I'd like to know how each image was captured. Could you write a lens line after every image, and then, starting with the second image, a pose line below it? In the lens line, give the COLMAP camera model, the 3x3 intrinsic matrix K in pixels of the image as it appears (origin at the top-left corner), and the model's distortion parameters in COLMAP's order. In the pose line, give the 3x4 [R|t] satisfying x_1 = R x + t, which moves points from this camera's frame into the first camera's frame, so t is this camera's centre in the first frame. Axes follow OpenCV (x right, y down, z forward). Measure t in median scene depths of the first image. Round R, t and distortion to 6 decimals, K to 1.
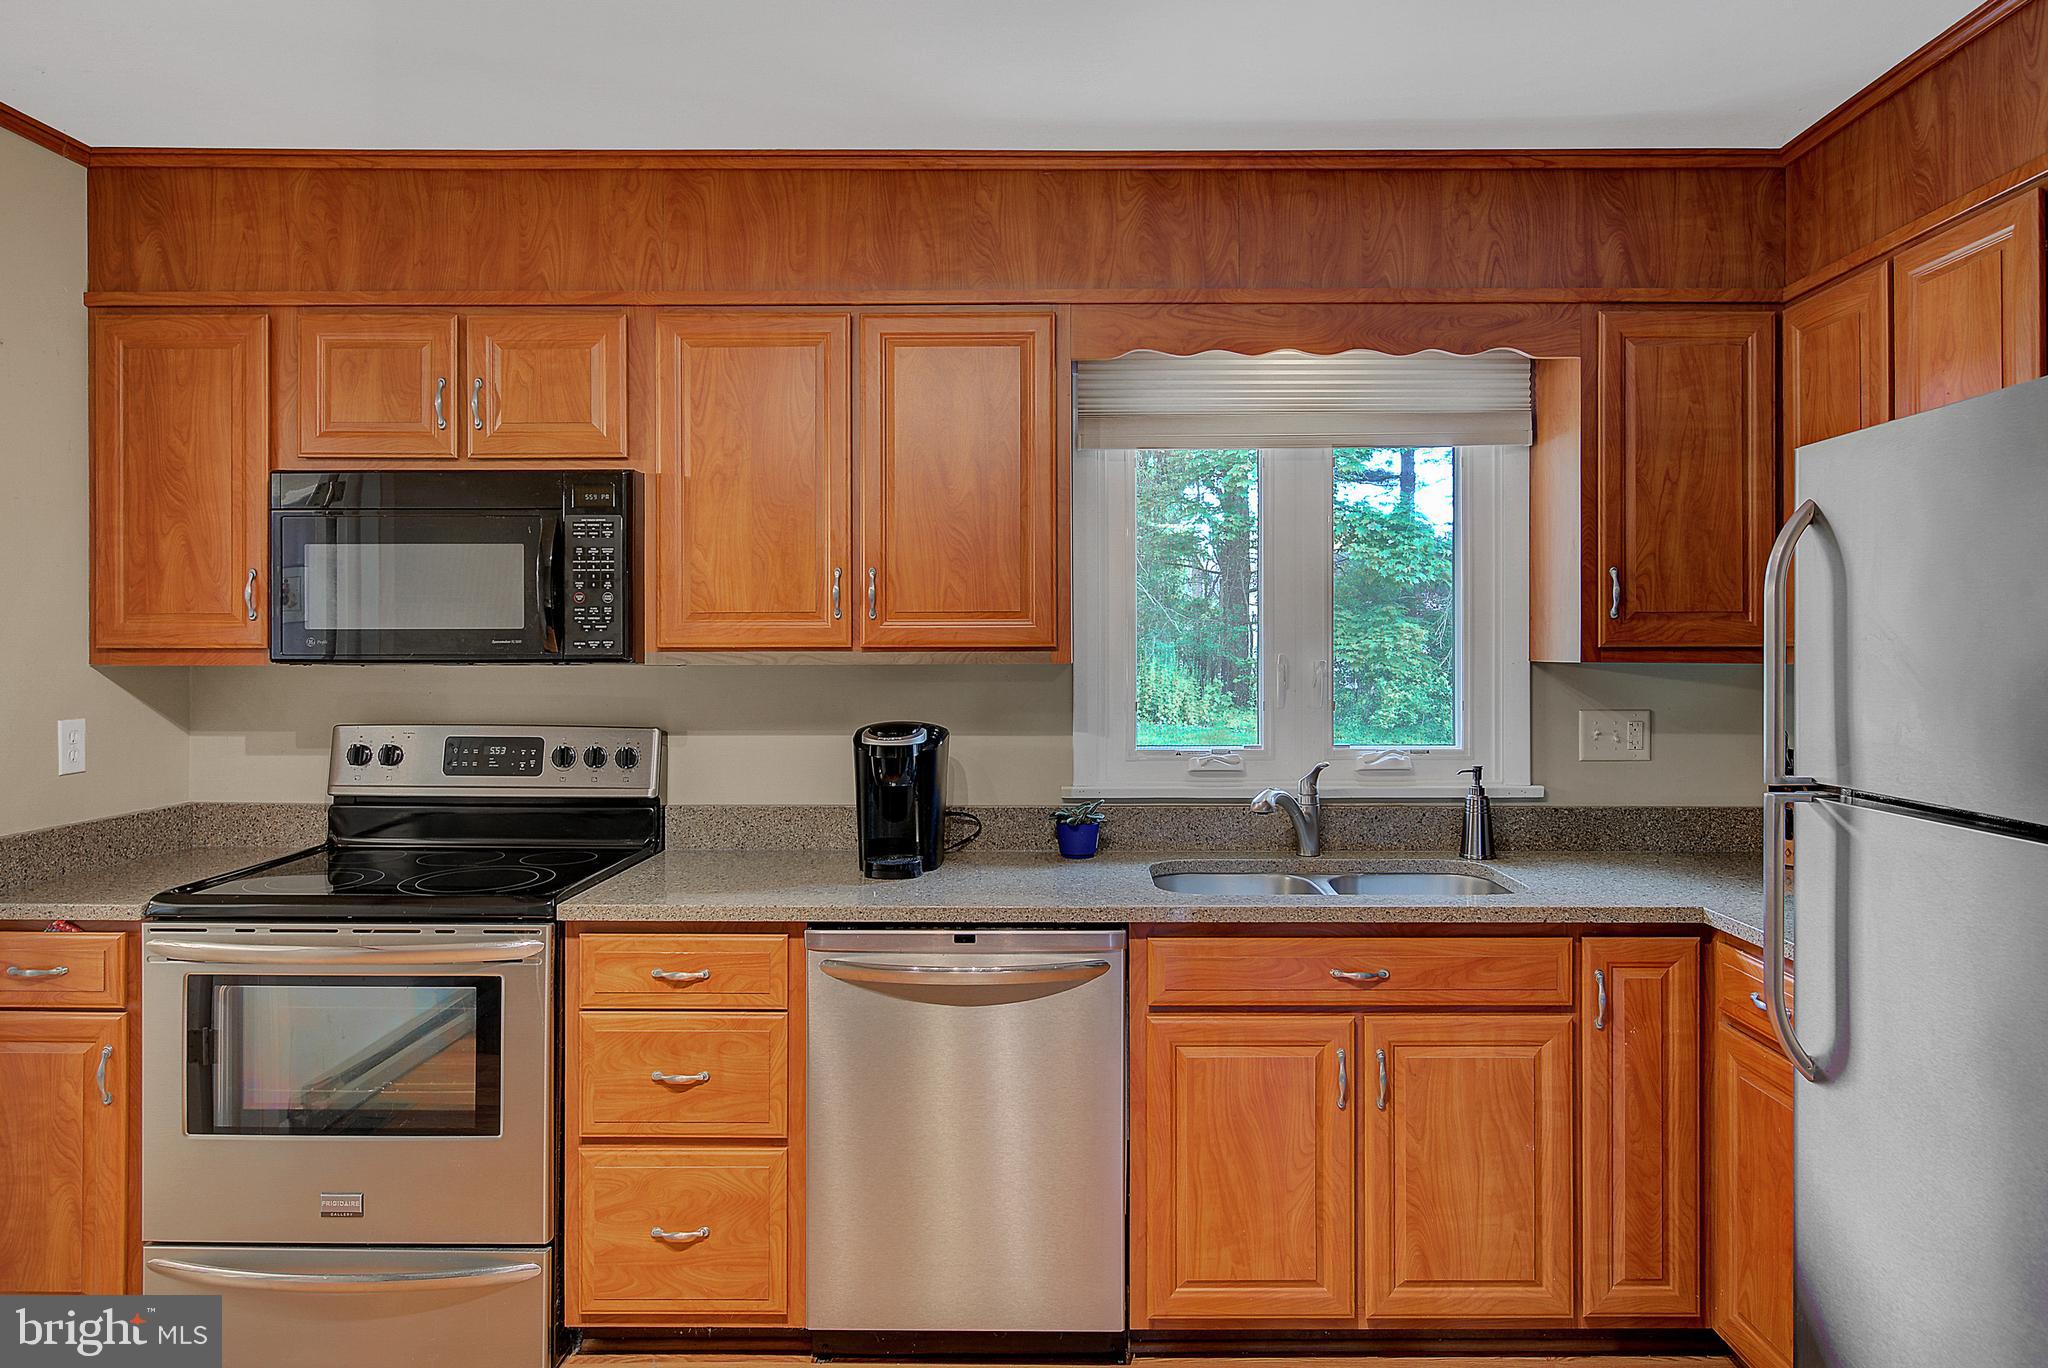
lens RADIAL K [[1262.5, 0, 1077.6], [0, 1262.5, 636.5], [0, 0, 1]] dist [0.002446, -0.001173]
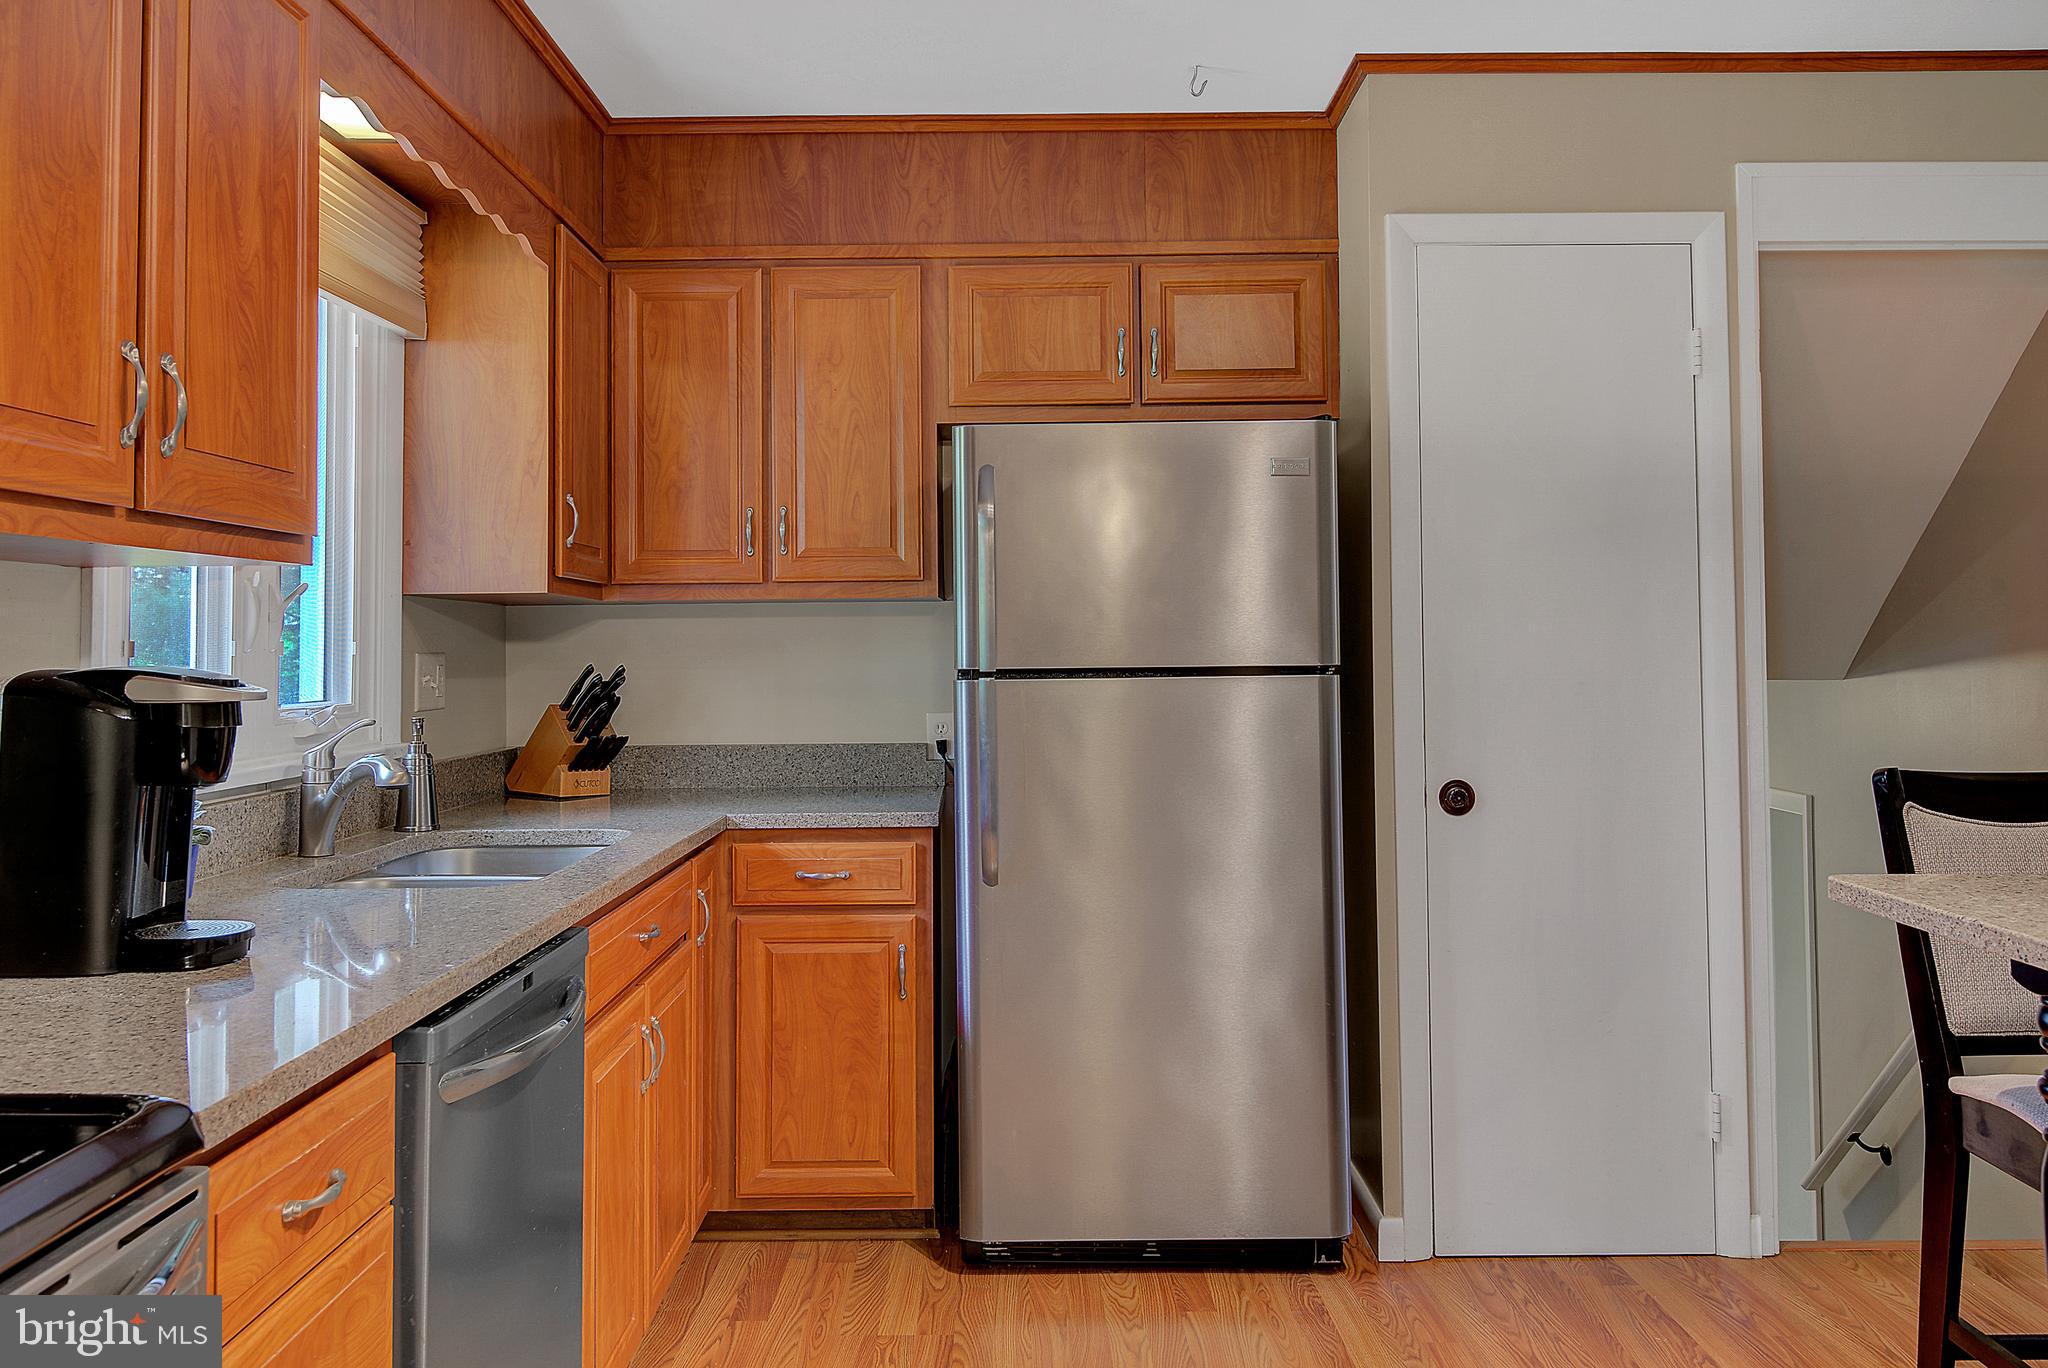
lens RADIAL K [[1648.6, 0, 1026.3], [0, 1648.6, 581.4], [0, 0, 1]] dist [0.014408, -0.017032]
pose [[-0.021614, 0.042223, 0.998874, -0.819070], [0.002482, 0.999107, -0.042179, 0.064288], [-0.999763, 0.001568, -0.021699, 0.671207]]
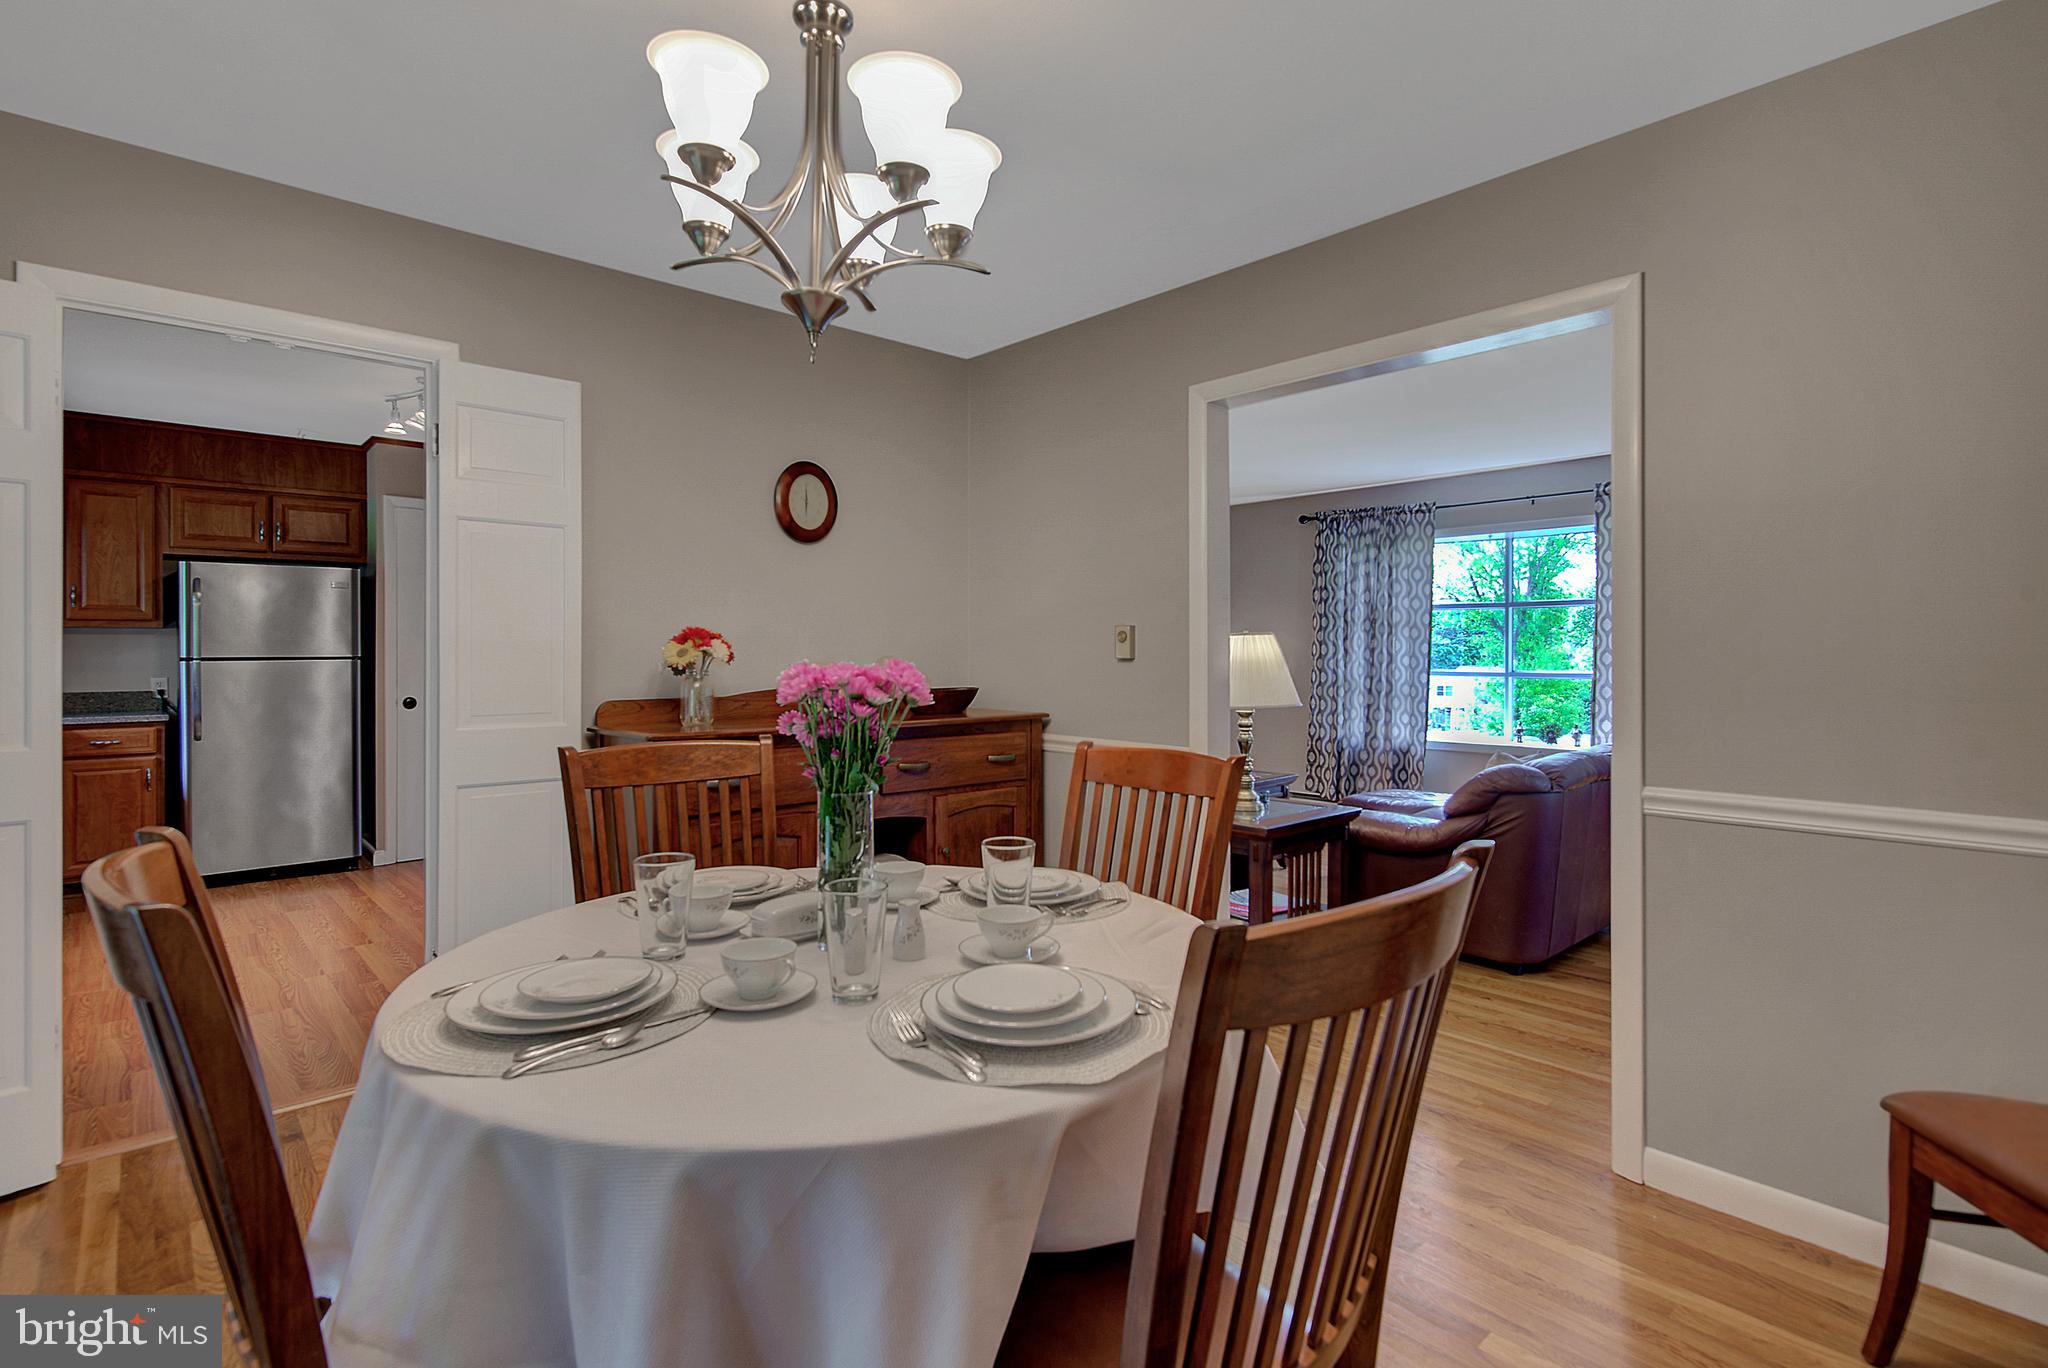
lens RADIAL K [[968.7, 0, 1013.1], [0, 968.7, 651.6], [0, 0, 1]] dist [-0.001307, -0.001614]
pose [[-0.687231, 0.005336, 0.726419, -1.973333], [-0.000914, 0.999966, -0.008210, 0.080250], [-0.726438, -0.006306, -0.687203, 0.806949]]
